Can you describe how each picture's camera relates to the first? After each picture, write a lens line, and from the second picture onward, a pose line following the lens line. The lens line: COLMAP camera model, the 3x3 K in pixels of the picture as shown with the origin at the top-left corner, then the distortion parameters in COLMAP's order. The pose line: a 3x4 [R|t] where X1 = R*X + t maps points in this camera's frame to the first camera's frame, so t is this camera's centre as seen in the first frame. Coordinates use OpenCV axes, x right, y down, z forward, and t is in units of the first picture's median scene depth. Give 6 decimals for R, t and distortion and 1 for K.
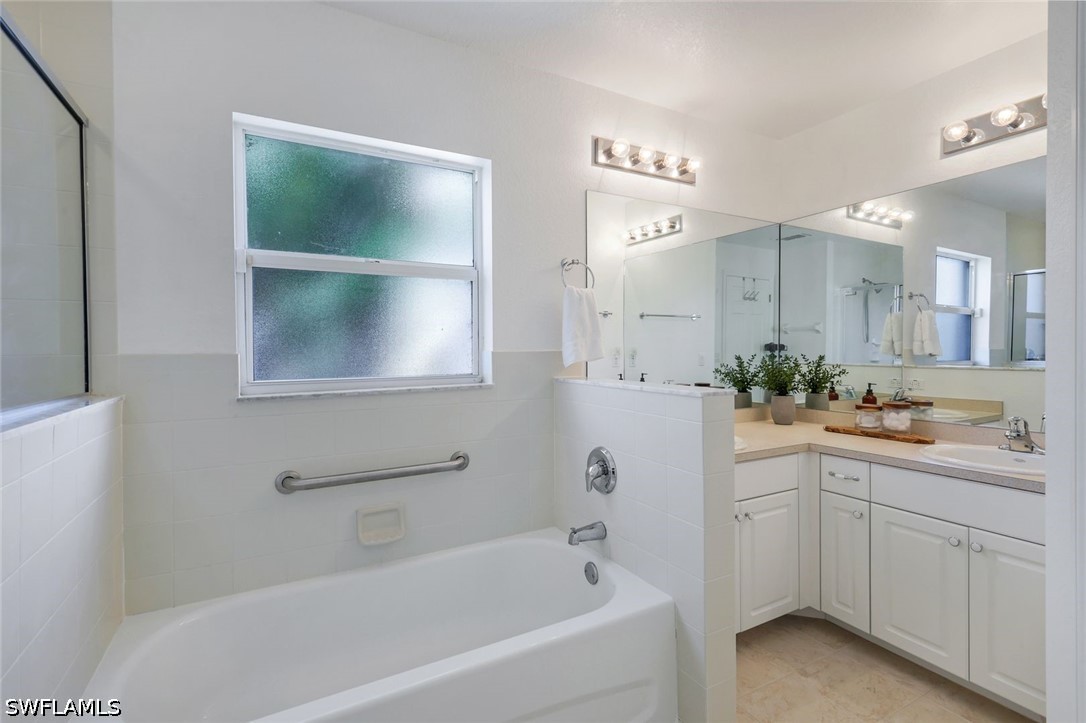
lens RADIAL K [[498.1, 0, 541.2], [0, 498.1, 355.6], [0, 0, 1]] dist [0.003950, 0.000276]
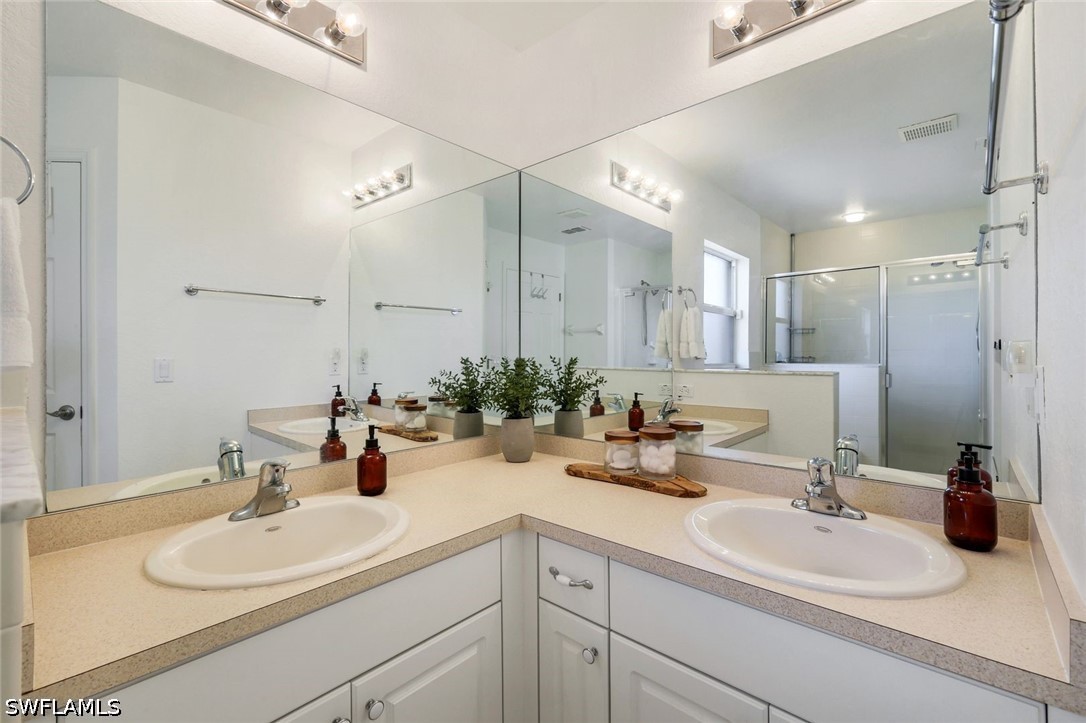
lens RADIAL K [[476.7, 0, 538.2], [0, 476.7, 352.3], [0, 0, 1]] dist [0.002637, 0.000104]
pose [[0.943696, 0.002027, 0.330808, 0.262332], [0.003130, 0.999882, -0.015057, 0.001588], [-0.330799, 0.015245, 0.943578, 0.337720]]
